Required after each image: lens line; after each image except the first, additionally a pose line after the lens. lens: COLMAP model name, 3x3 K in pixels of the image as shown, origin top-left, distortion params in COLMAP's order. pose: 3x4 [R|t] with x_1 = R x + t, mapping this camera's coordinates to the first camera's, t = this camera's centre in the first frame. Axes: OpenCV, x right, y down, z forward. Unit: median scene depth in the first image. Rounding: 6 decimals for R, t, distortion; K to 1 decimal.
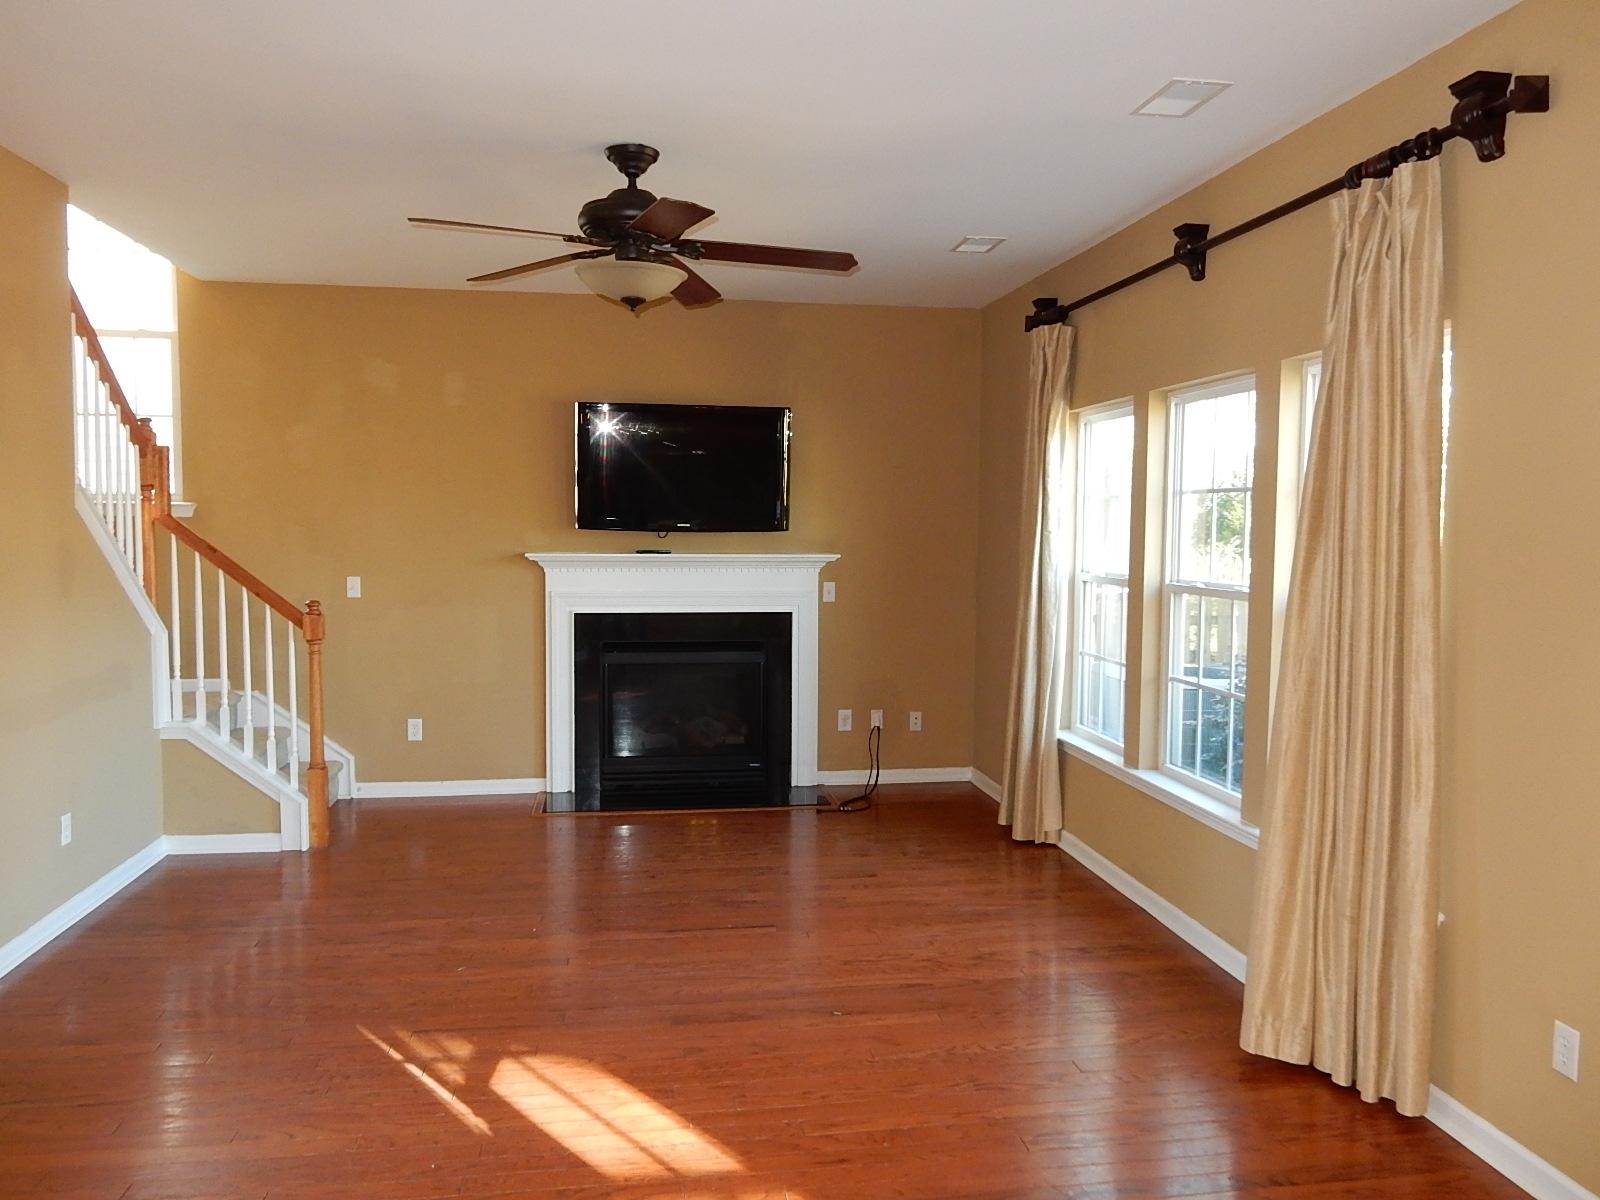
lens RADIAL K [[1165.0, 0, 803.3], [0, 1165.0, 602.3], [0, 0, 1]] dist [-0.021793, 0.001348]
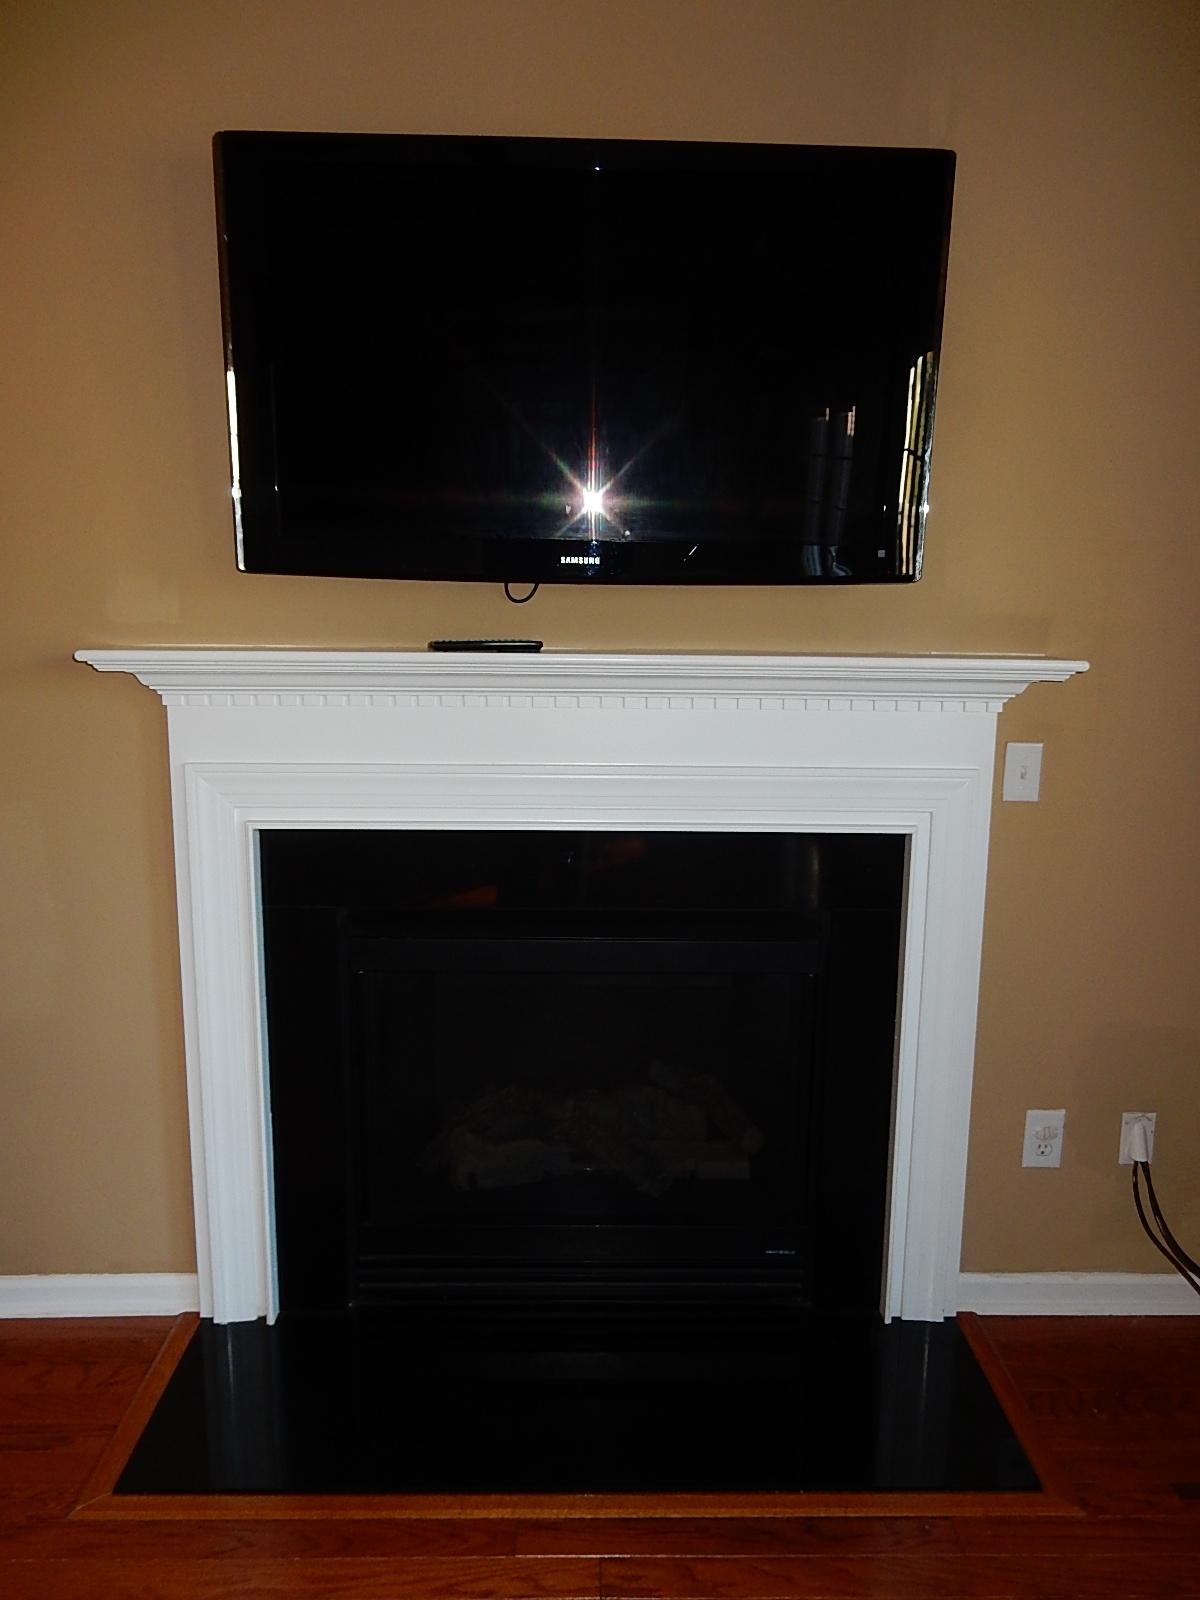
lens RADIAL K [[1165.0, 0, 591.6], [0, 1165.0, 806.0], [0, 0, 1]] dist [-0.021793, 0.001348]
pose [[0.990450, 0.026784, -0.135245, -0.055534], [-0.012639, 0.994457, 0.104378, -0.032820], [0.137291, -0.101672, 0.985299, 0.671169]]
